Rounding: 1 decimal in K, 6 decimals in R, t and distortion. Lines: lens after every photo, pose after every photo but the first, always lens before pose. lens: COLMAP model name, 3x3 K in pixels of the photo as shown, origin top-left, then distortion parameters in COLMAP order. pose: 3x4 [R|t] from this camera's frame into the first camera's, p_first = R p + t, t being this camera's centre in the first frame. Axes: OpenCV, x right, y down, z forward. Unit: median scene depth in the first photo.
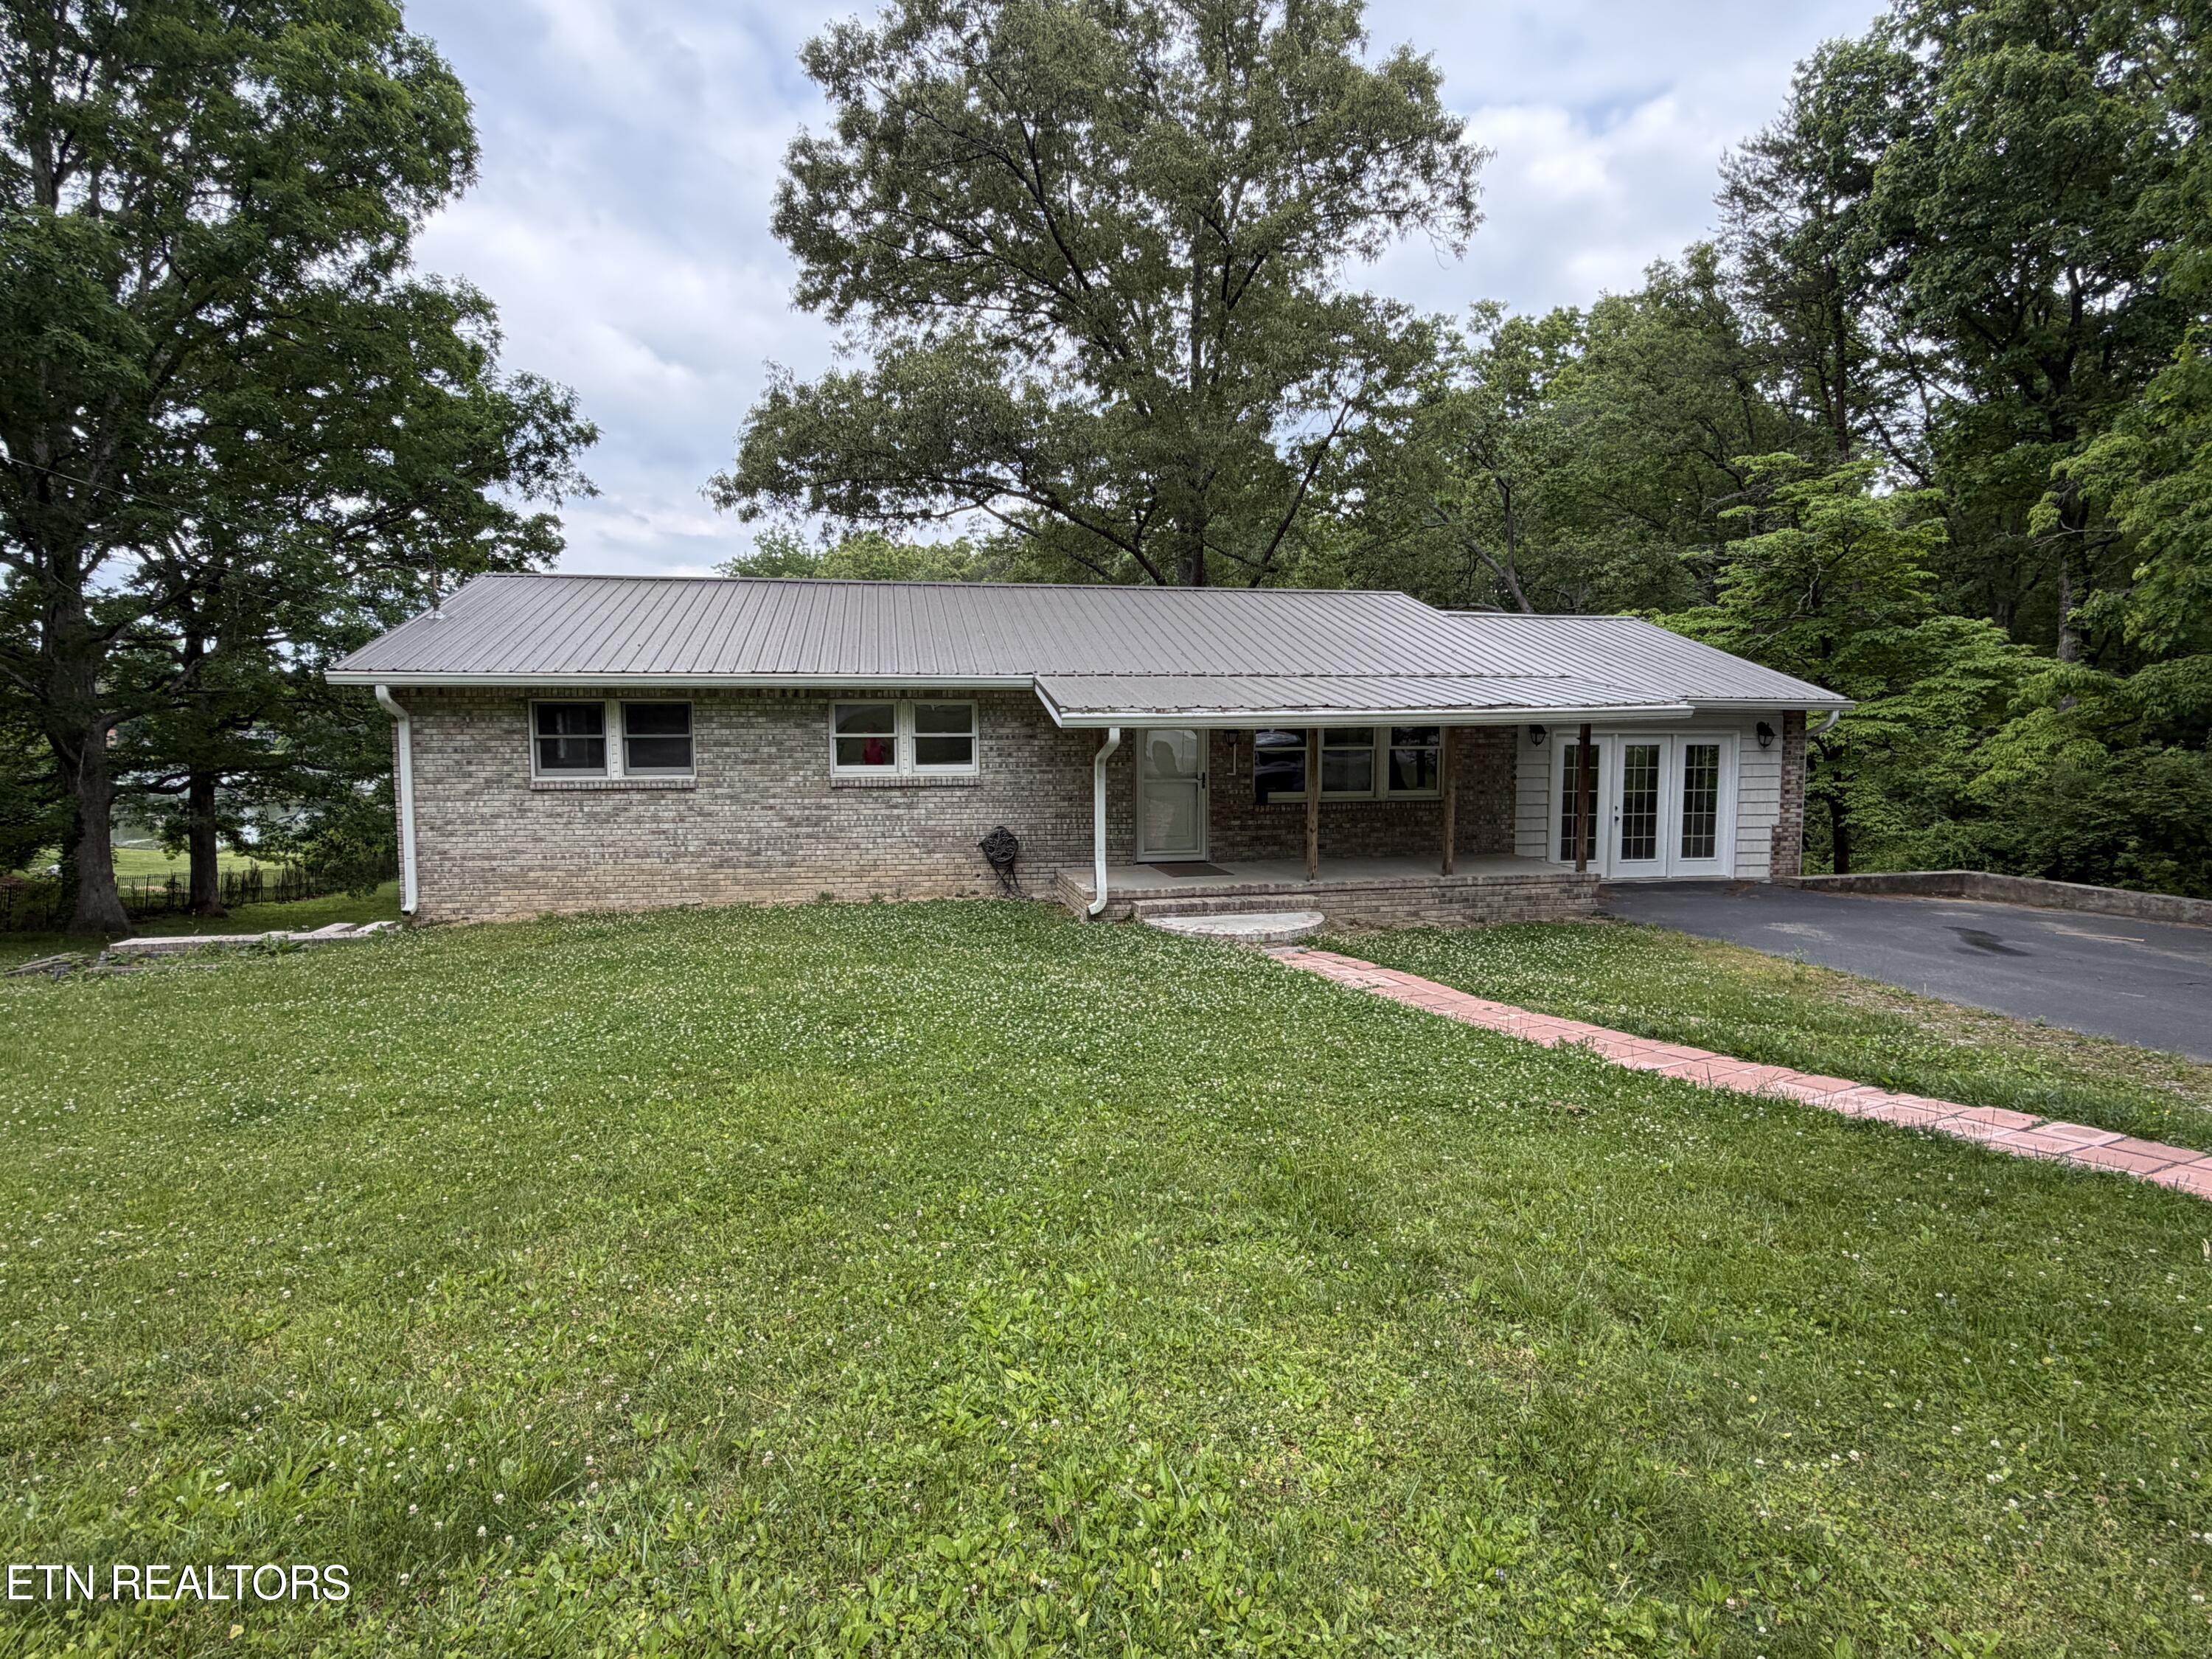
lens RADIAL K [[1133.0, 0, 1108.2], [0, 1133.0, 822.7], [0, 0, 1]] dist [0.001854, 0.007714]
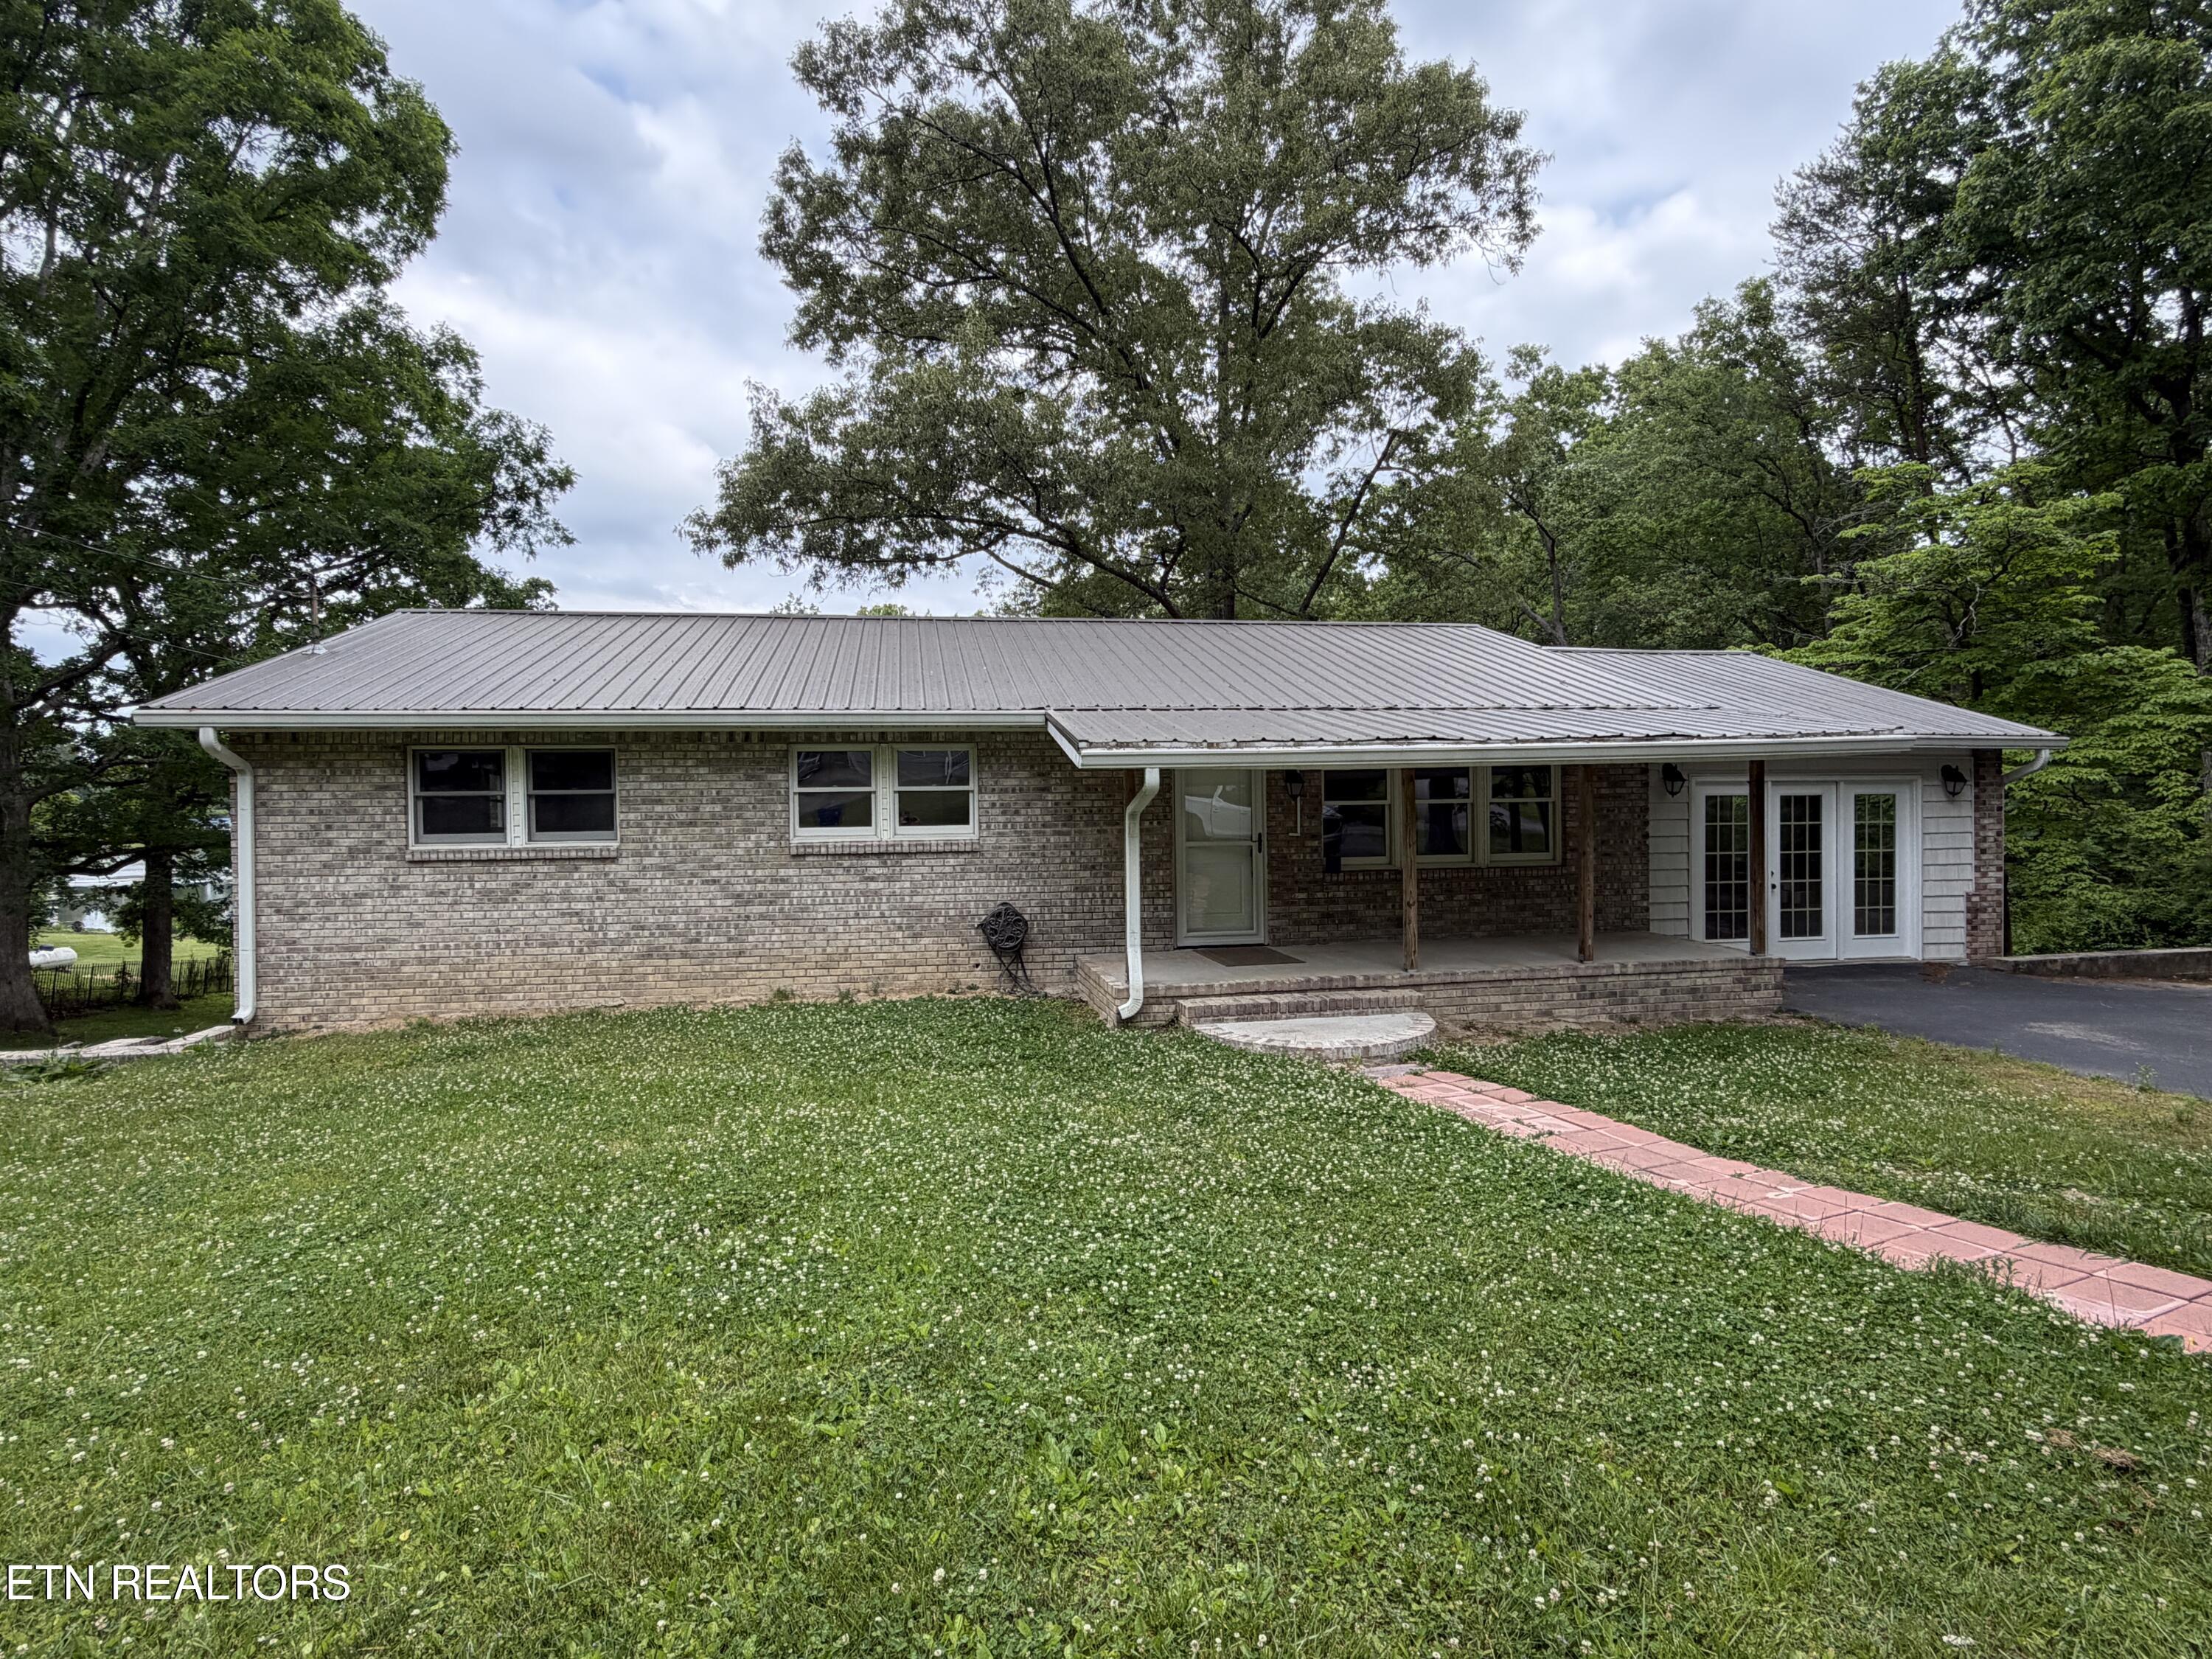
lens RADIAL K [[1137.6, 0, 1103.9], [0, 1137.6, 823.4], [0, 0, 1]] dist [-0.001573, 0.006300]
pose [[0.999708, -0.010189, -0.021933, -0.006433], [0.008704, 0.997731, -0.066761, 0.001261], [0.022563, 0.066551, 0.997528, 0.160757]]
